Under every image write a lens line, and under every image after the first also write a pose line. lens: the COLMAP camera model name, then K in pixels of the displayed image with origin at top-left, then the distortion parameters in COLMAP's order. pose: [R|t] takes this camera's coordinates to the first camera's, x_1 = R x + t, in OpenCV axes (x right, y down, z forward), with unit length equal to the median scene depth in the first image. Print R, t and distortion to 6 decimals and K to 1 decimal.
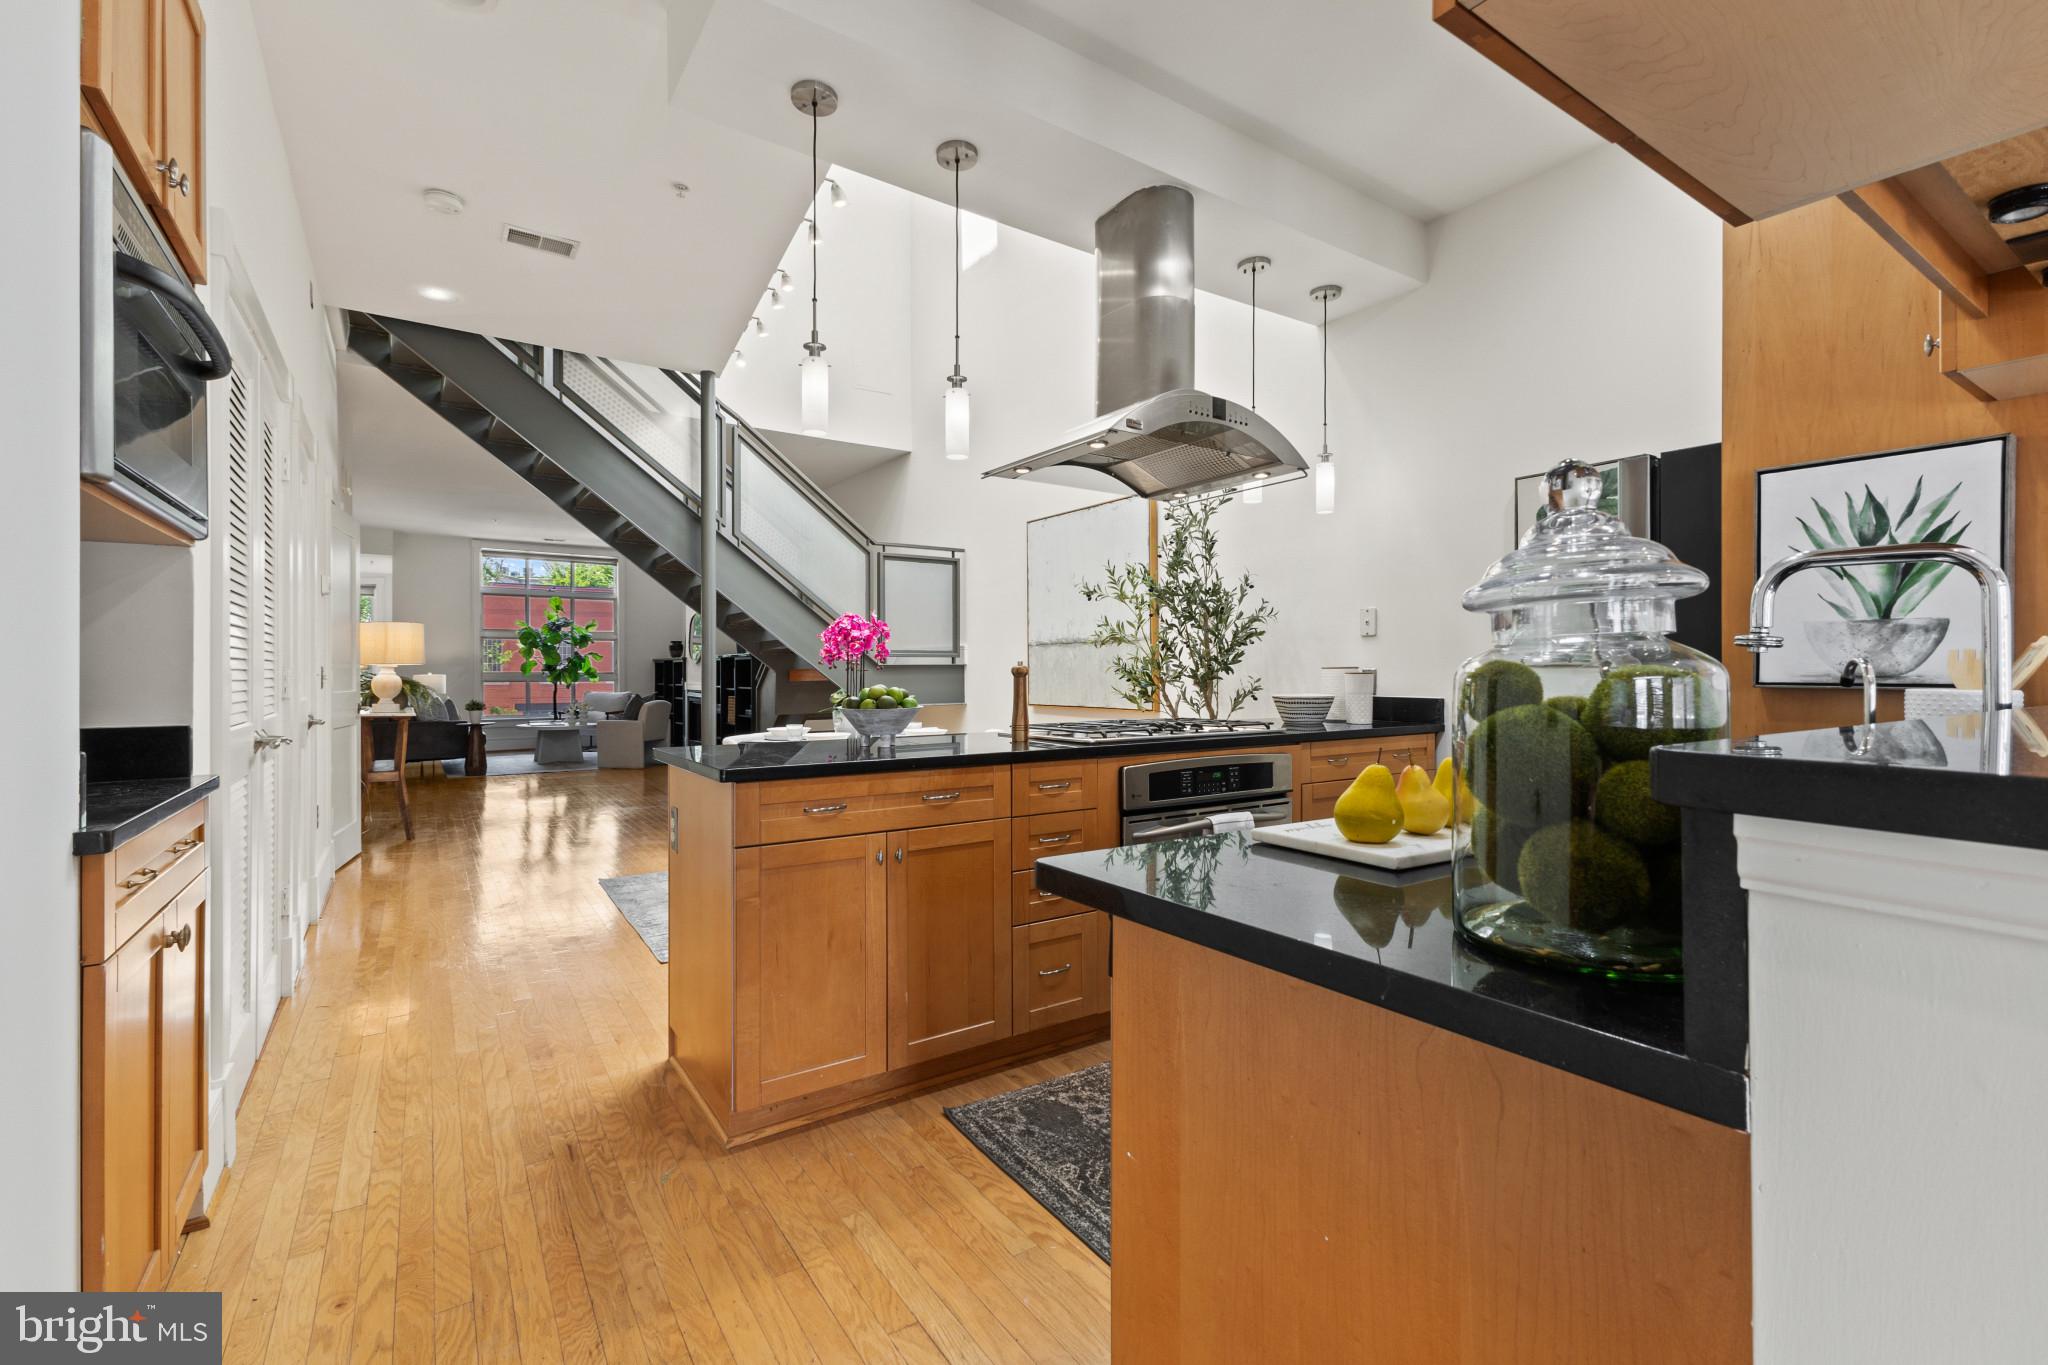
lens RADIAL K [[898.4, 0, 1022.6], [0, 898.4, 673.6], [0, 0, 1]] dist [0.000612, -0.001358]
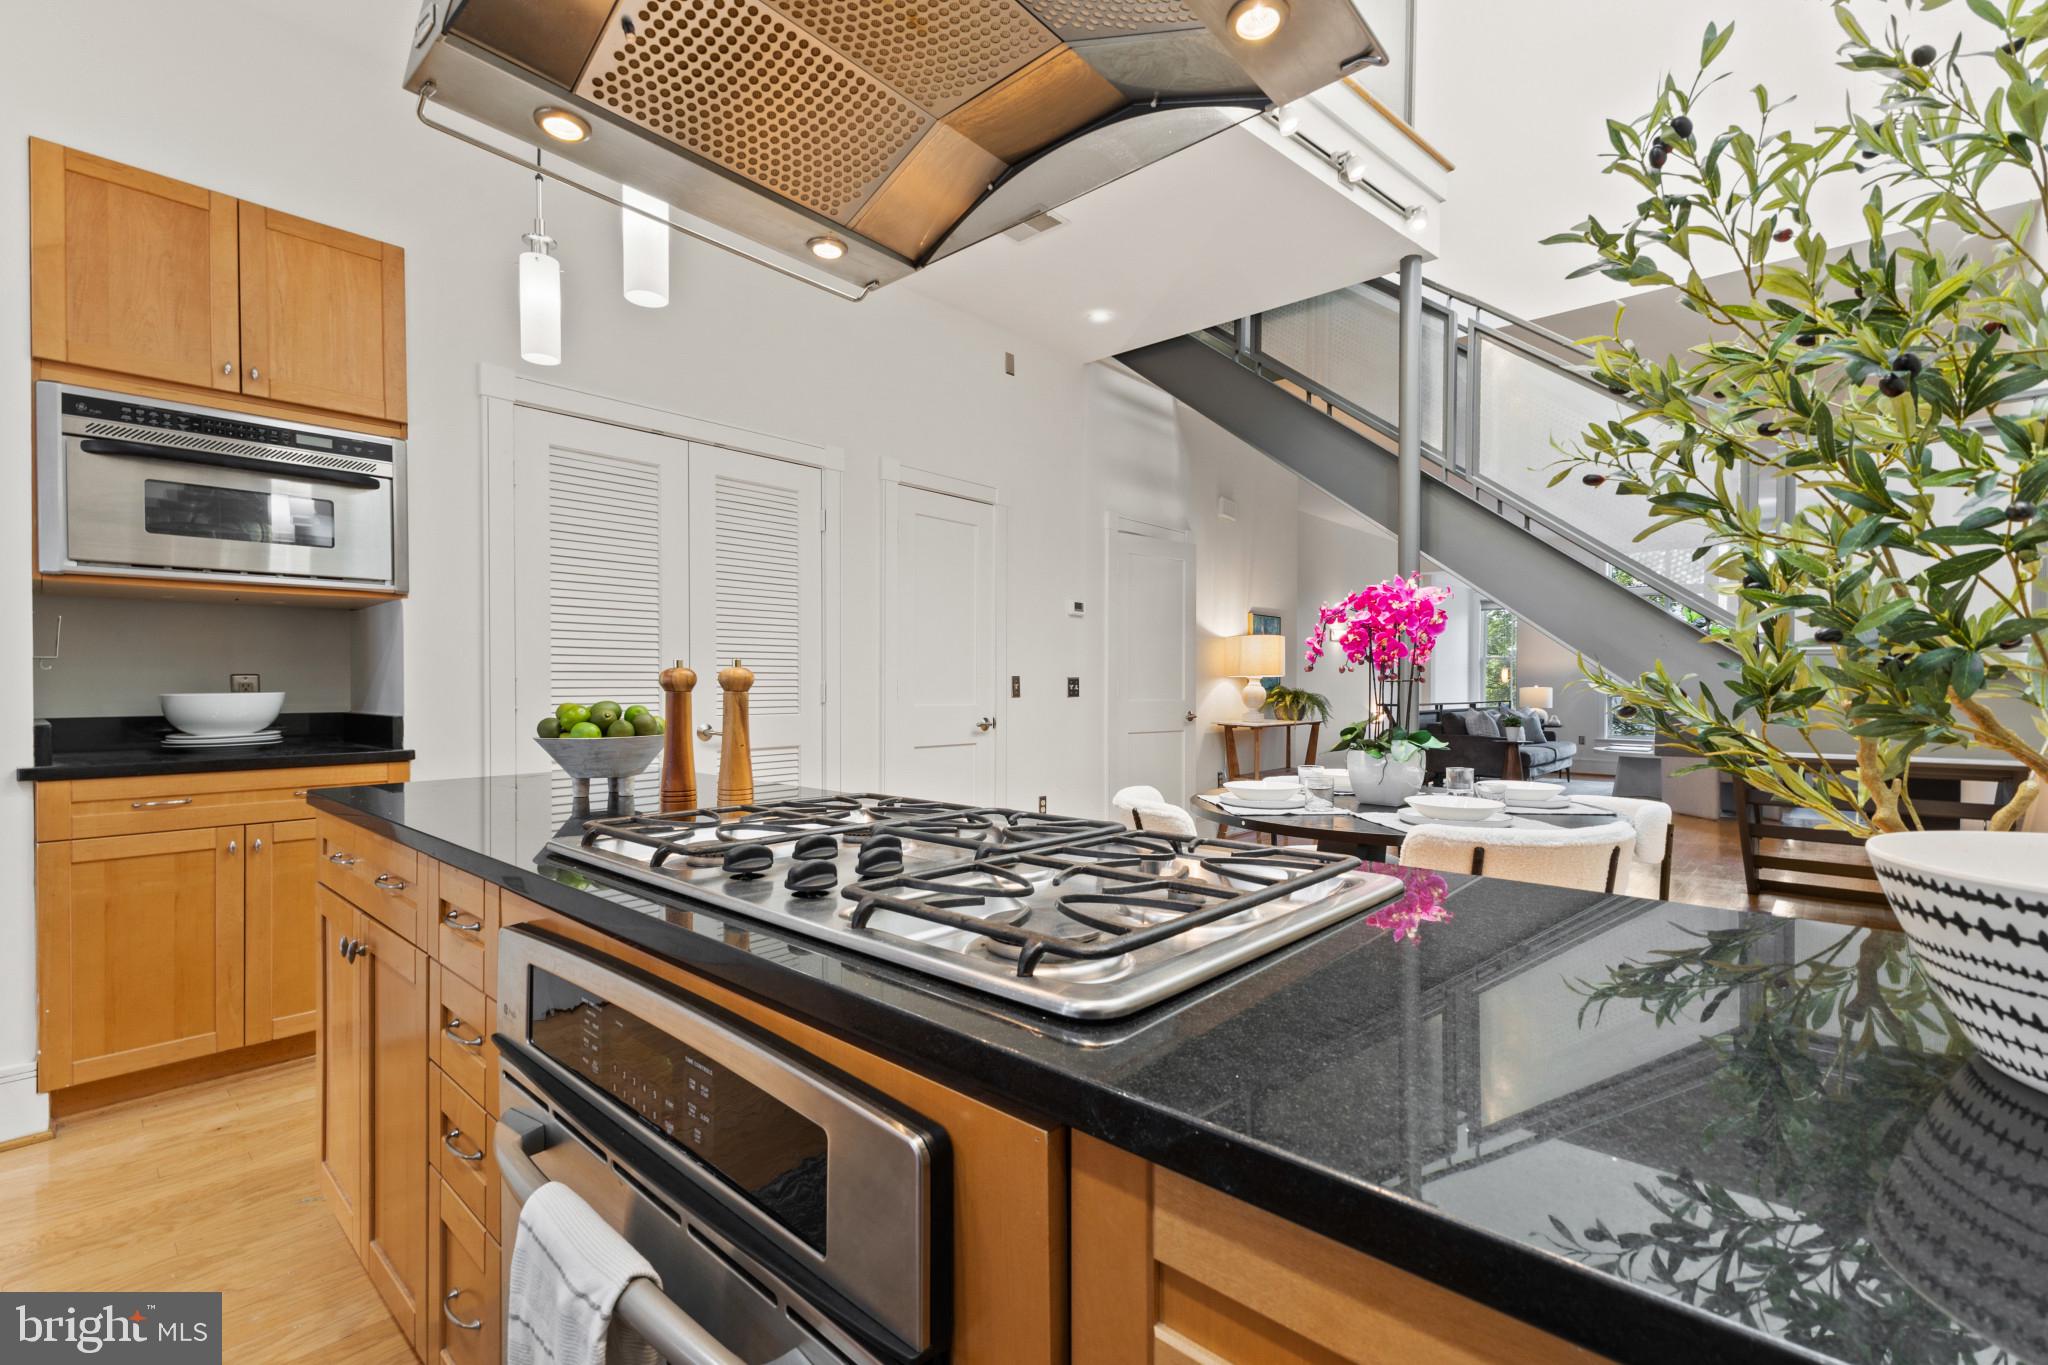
lens RADIAL K [[898.4, 0, 1027.3], [0, 898.4, 682.4], [0, 0, 1]] dist [0.000612, -0.001358]
pose [[0.250533, 0.001191, -0.968107, 0.273605], [-0.007359, 0.999973, -0.000674, -0.000180], [0.968080, 0.007293, 0.250535, 0.564891]]
